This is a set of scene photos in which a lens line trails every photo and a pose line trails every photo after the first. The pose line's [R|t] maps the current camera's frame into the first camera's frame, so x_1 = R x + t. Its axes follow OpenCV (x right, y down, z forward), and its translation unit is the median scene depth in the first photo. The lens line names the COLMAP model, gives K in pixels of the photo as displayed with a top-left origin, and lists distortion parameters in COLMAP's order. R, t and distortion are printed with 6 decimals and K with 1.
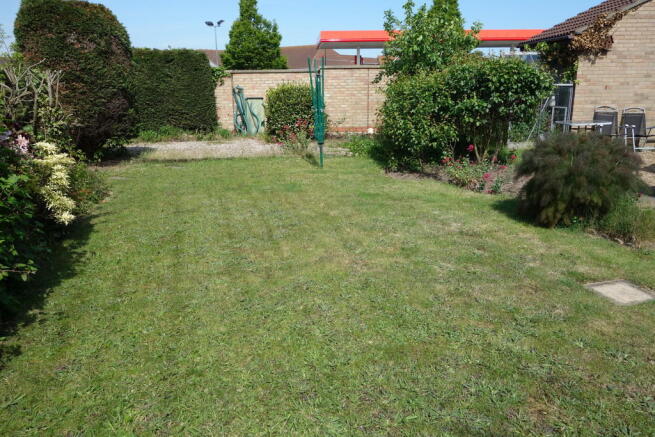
lens RADIAL K [[512.4, 0, 327.5], [0, 512.4, 218.5], [0, 0, 1]] dist [-0.014887, -0.000774]
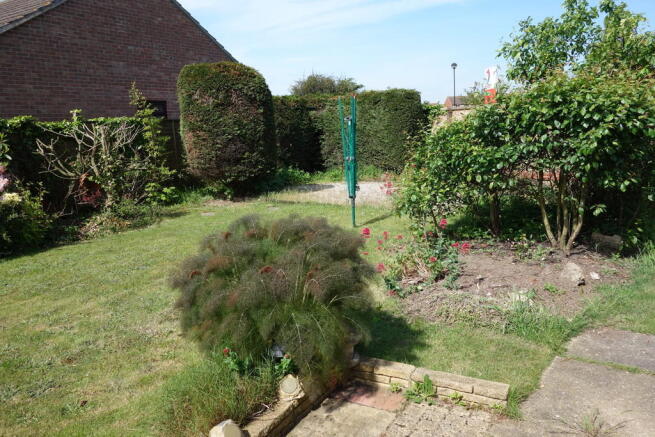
lens RADIAL K [[512.4, 0, 327.5], [0, 512.4, 218.5], [0, 0, 1]] dist [-0.014887, -0.000774]
pose [[0.704033, 0.099582, -0.703151, 0.558050], [-0.140280, 0.990112, -0.000233, -0.106070], [0.696175, 0.098802, 0.711041, 0.376311]]
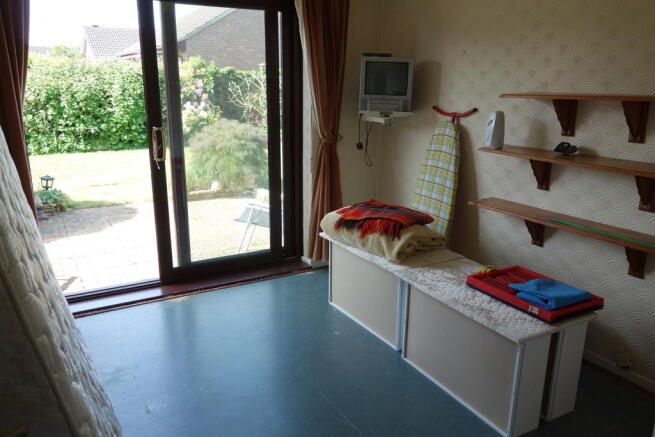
lens RADIAL K [[512.4, 0, 327.5], [0, 512.4, 218.5], [0, 0, 1]] dist [-0.014887, -0.000774]
pose [[0.267530, 0.259436, -0.927966, 1.138628], [-0.253228, 0.948147, 0.192073, -0.151836], [0.929679, 0.183601, 0.319354, 0.502219]]
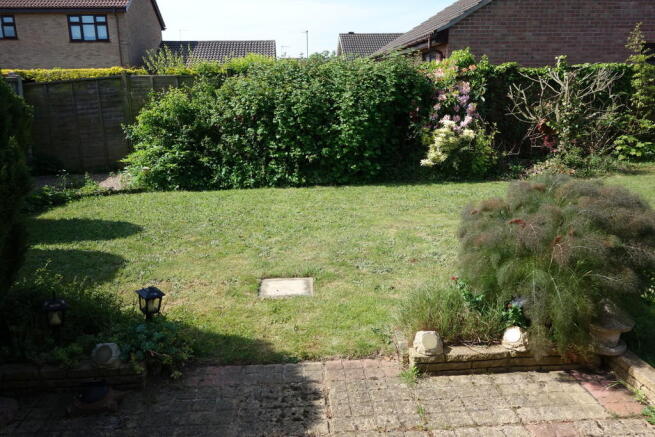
lens RADIAL K [[512.4, 0, 327.5], [0, 512.4, 218.5], [0, 0, 1]] dist [-0.014887, -0.000774]
pose [[-0.192203, 0.251830, -0.948493, 0.642427], [-0.227830, 0.928656, 0.292731, -0.138665], [0.954543, 0.272359, -0.121116, 0.492565]]
